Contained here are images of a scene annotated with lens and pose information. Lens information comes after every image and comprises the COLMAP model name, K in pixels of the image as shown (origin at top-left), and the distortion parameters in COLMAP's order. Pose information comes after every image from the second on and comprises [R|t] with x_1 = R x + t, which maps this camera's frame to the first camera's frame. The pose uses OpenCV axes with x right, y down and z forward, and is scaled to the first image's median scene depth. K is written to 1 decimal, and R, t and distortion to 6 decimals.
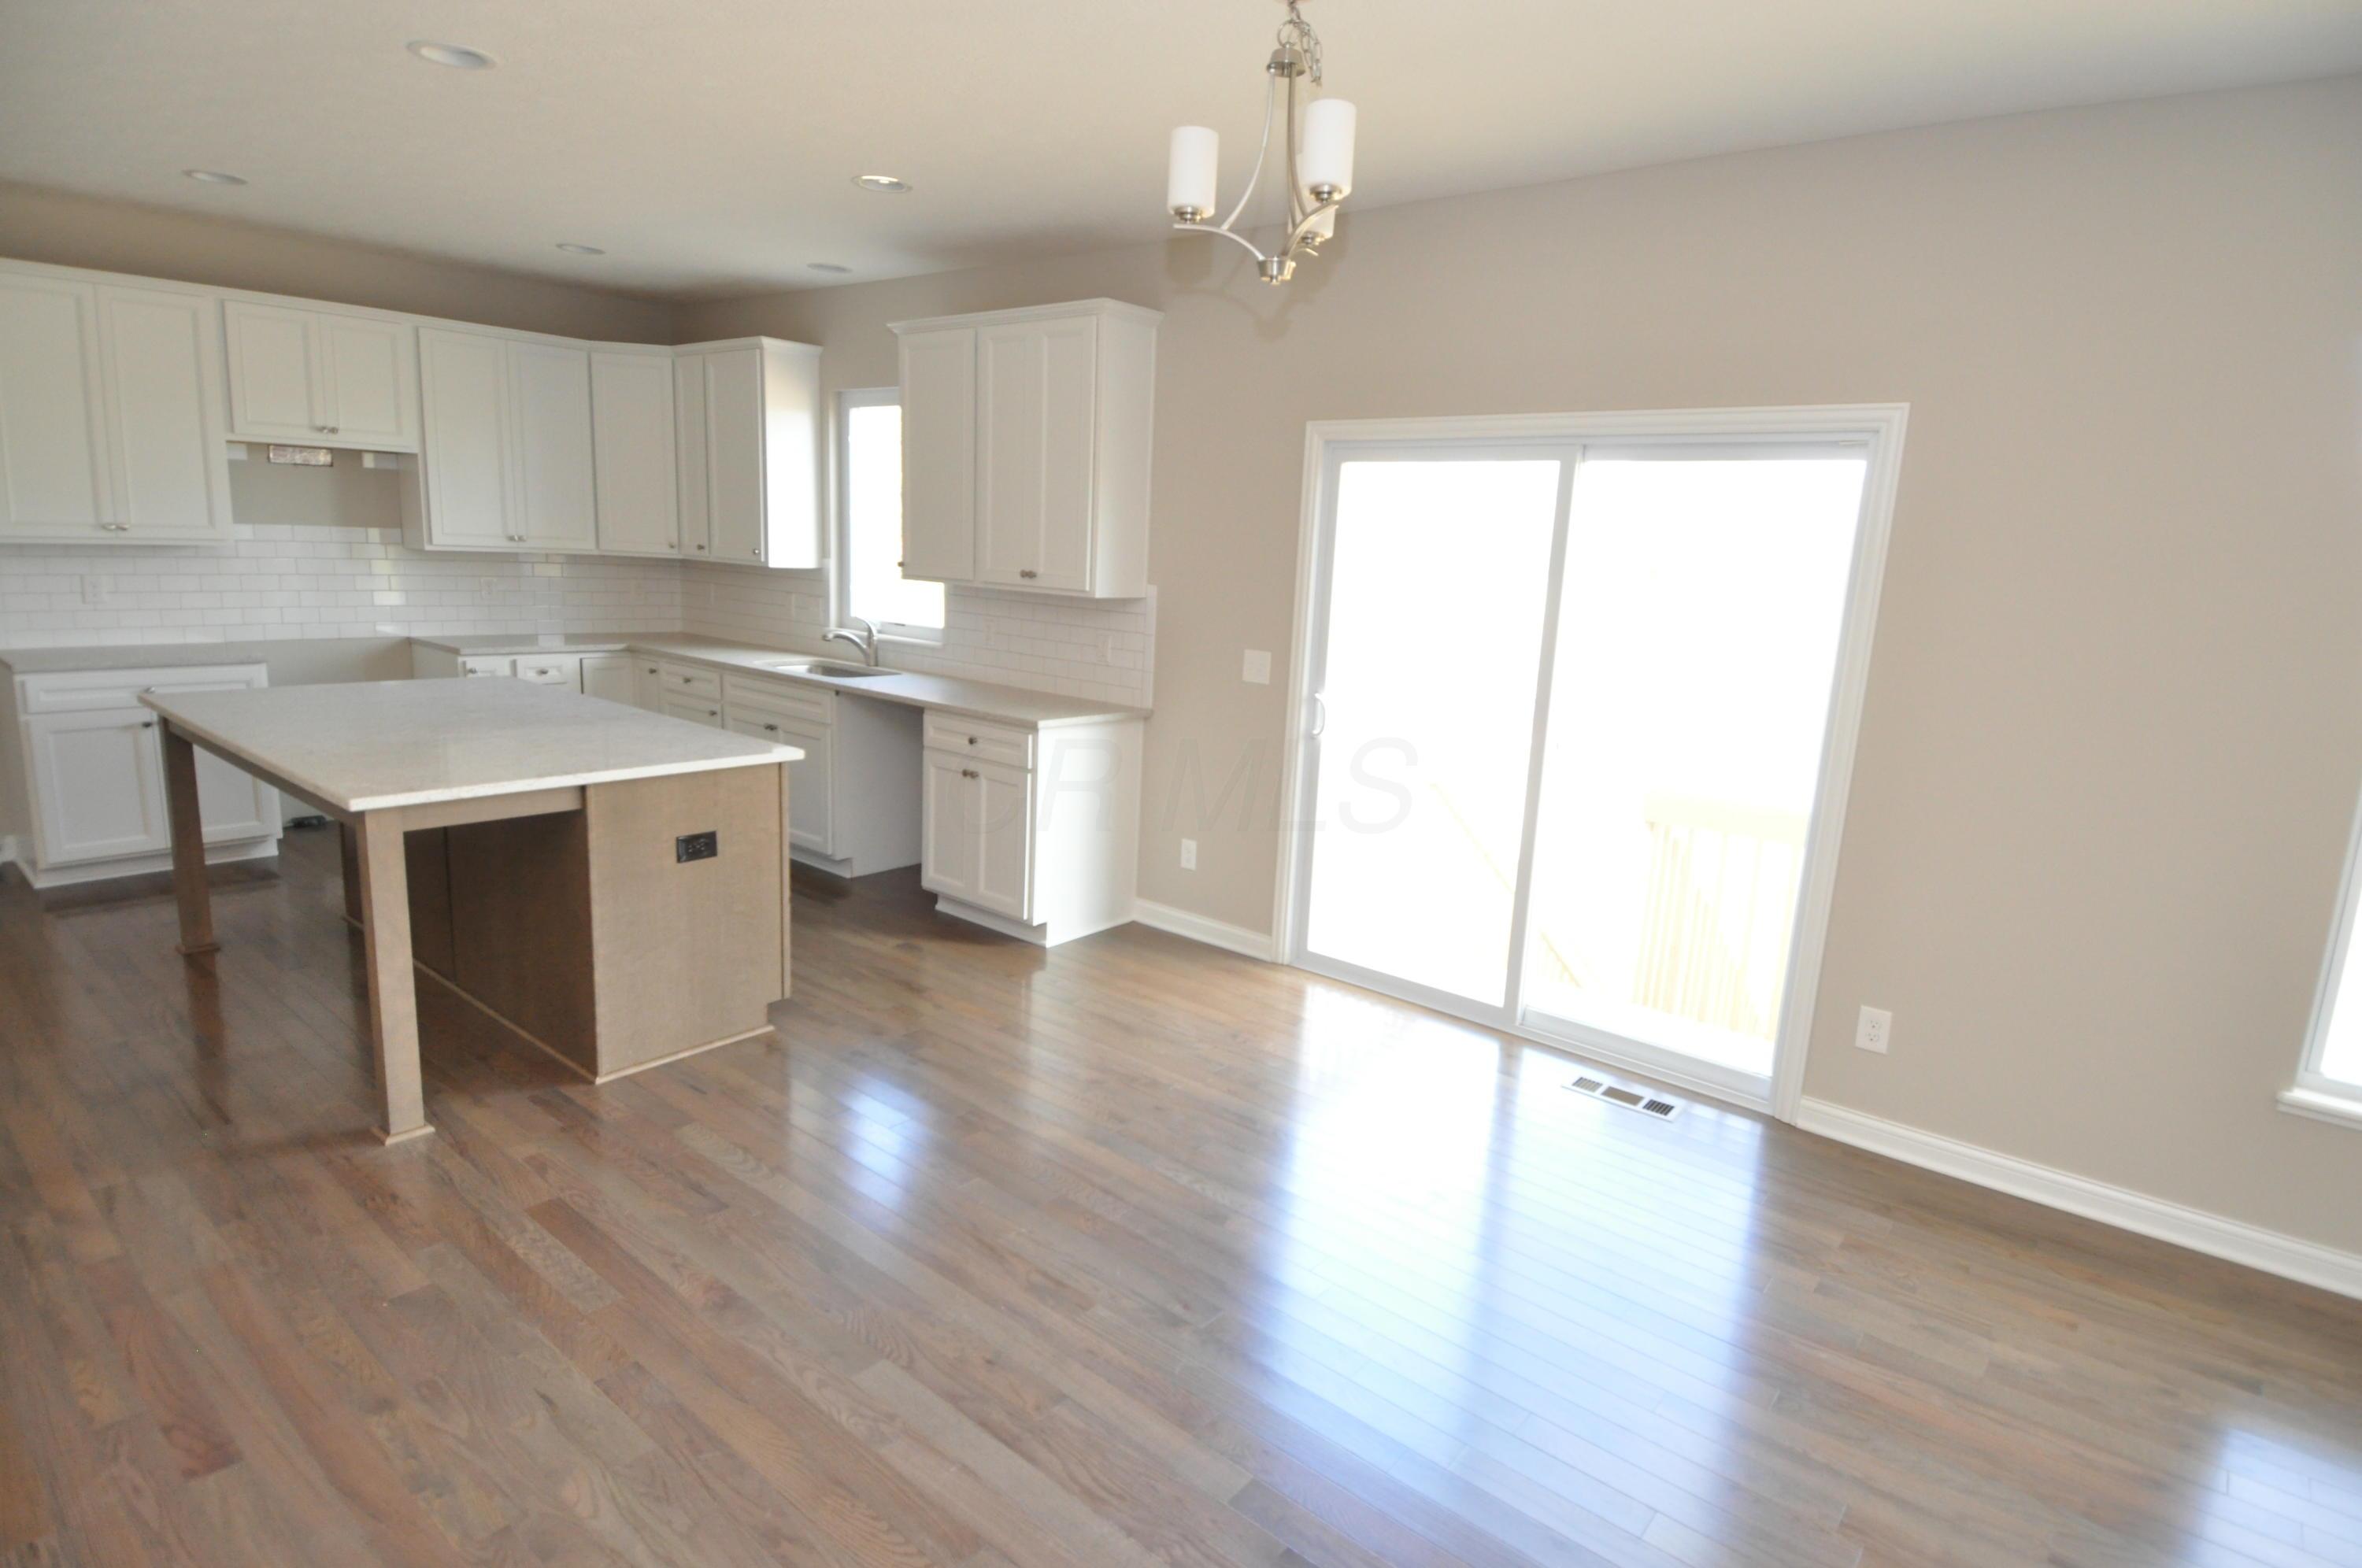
lens RADIAL K [[1223.6, 0, 1188.9], [0, 1223.6, 778.9], [0, 0, 1]] dist [0.042332, -0.045620]
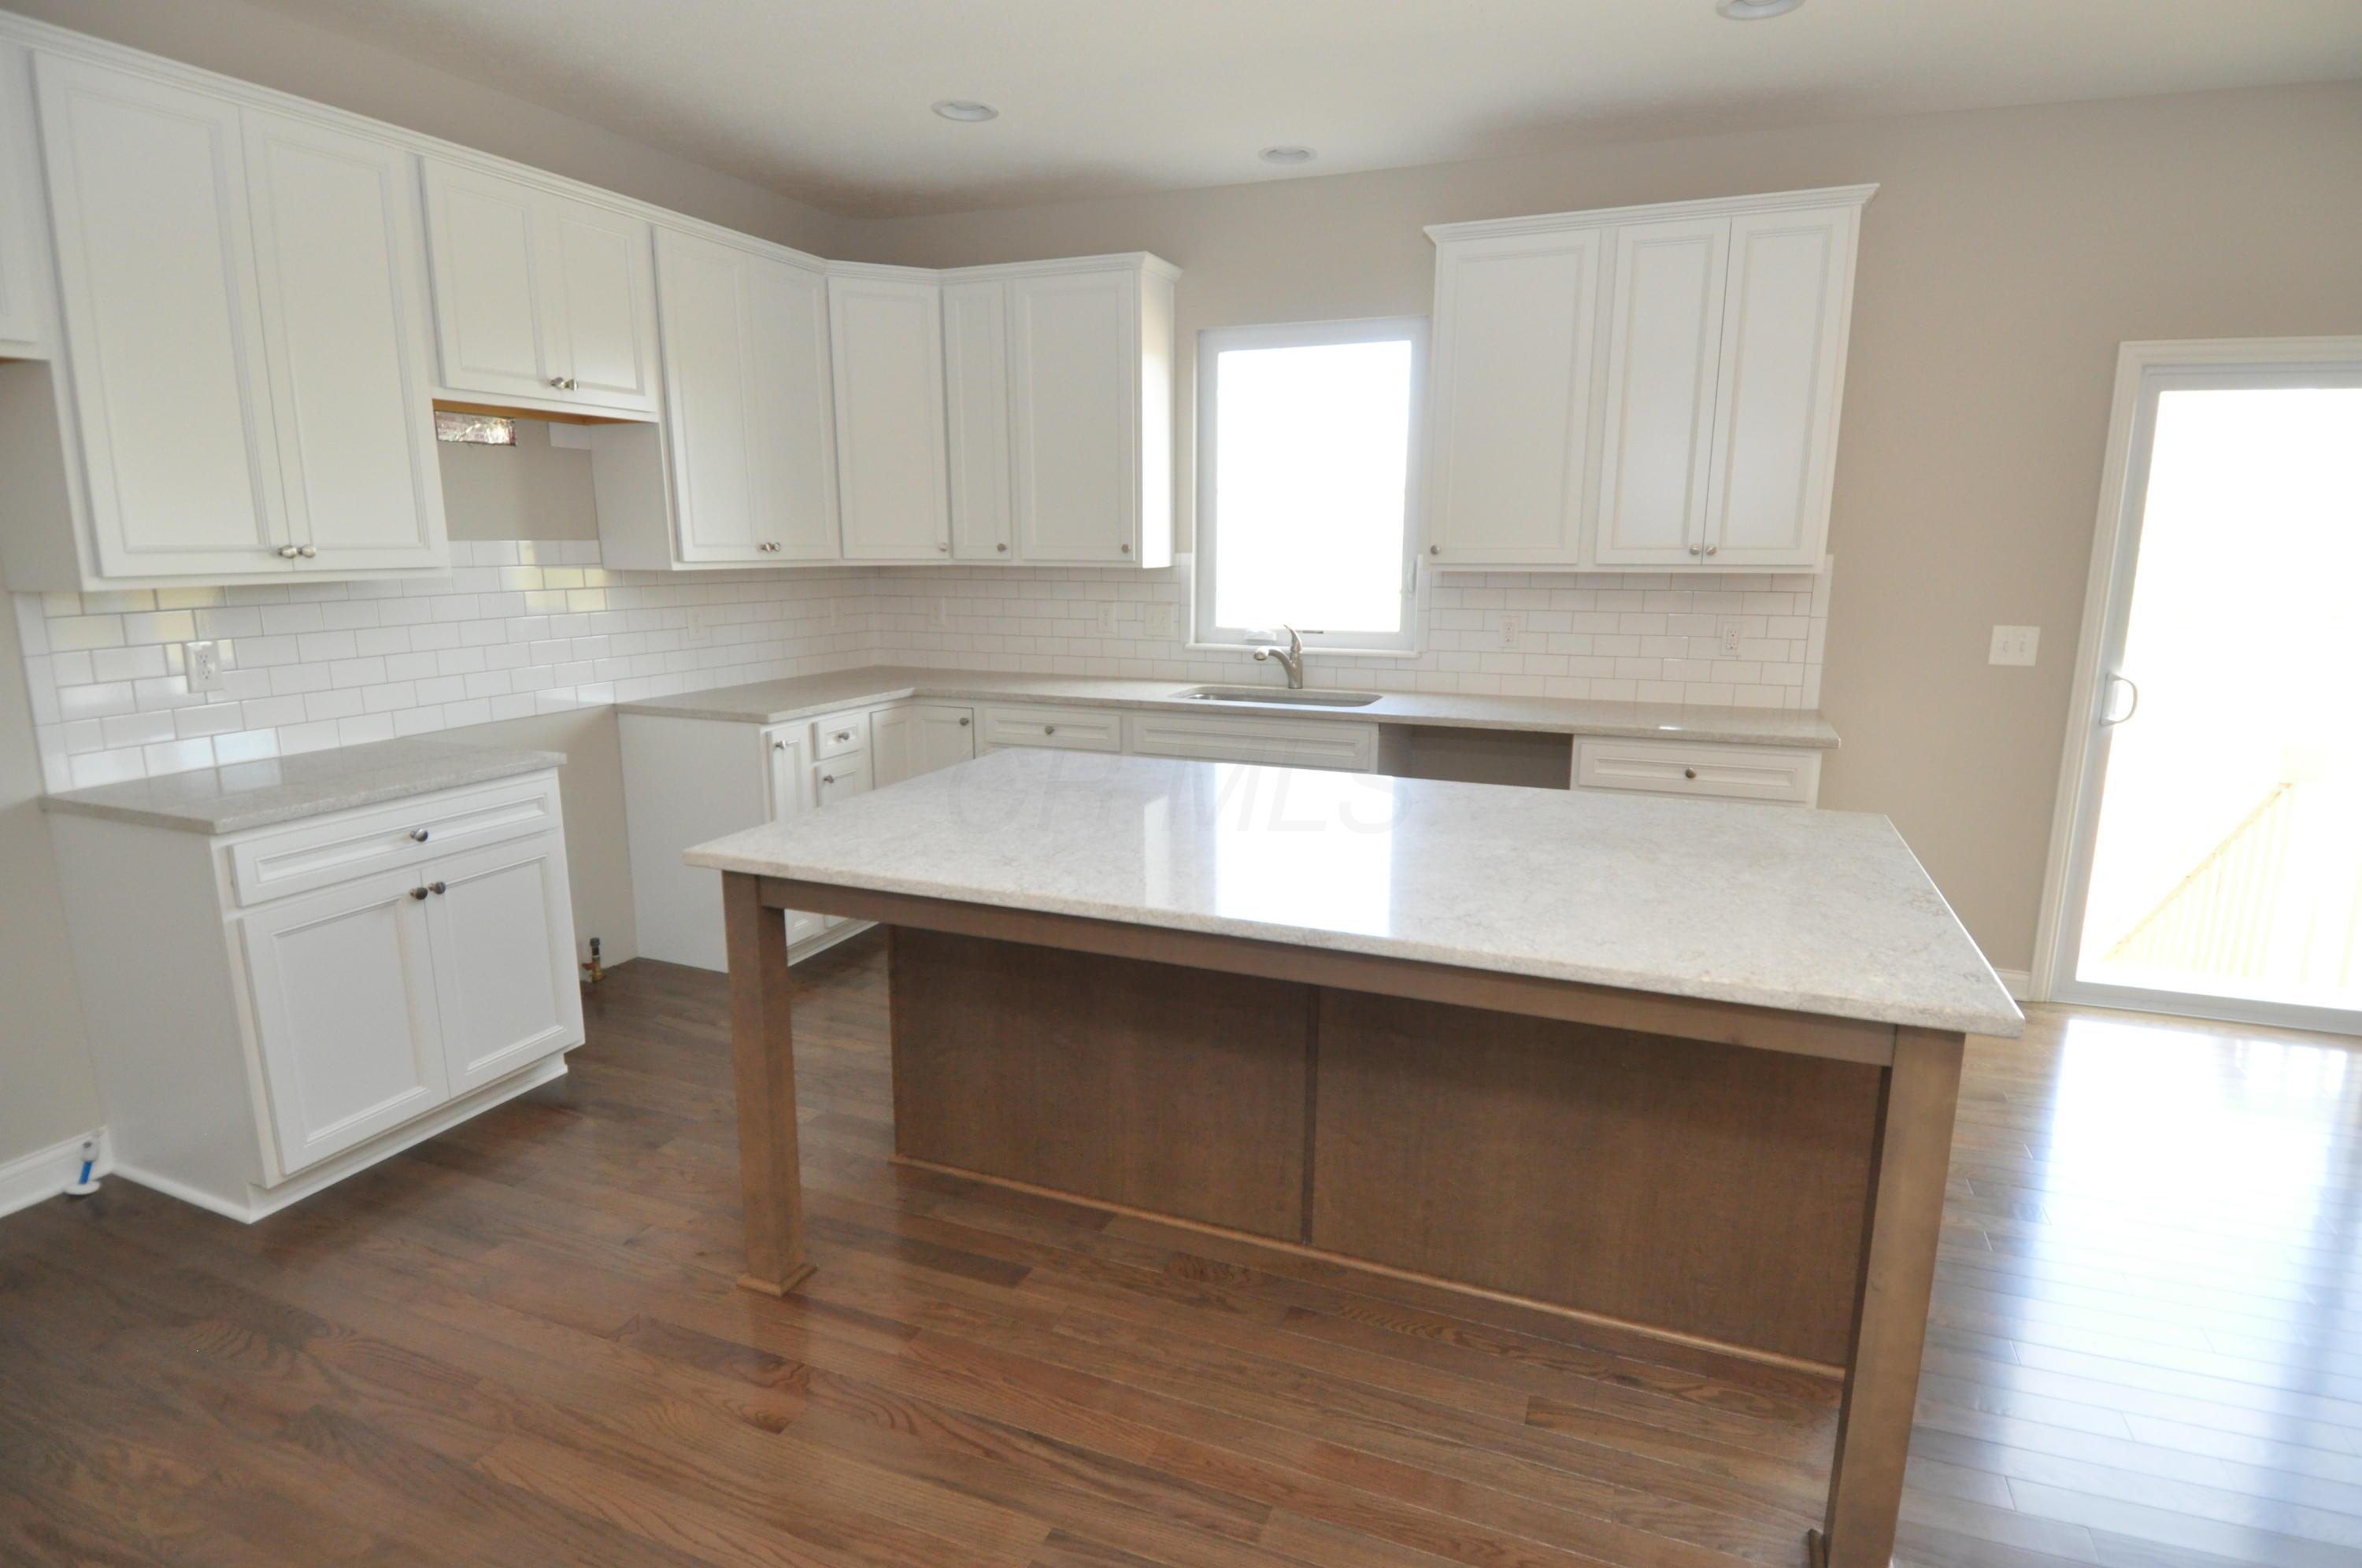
lens RADIAL K [[1223.6, 0, 1186.0], [0, 1223.6, 783.9], [0, 0, 1]] dist [0.042332, -0.045620]
pose [[0.951096, -0.106878, 0.289815, -0.657638], [0.102200, 0.994272, 0.031275, -0.075913], [-0.291498, -0.000127, 0.956572, 0.343264]]
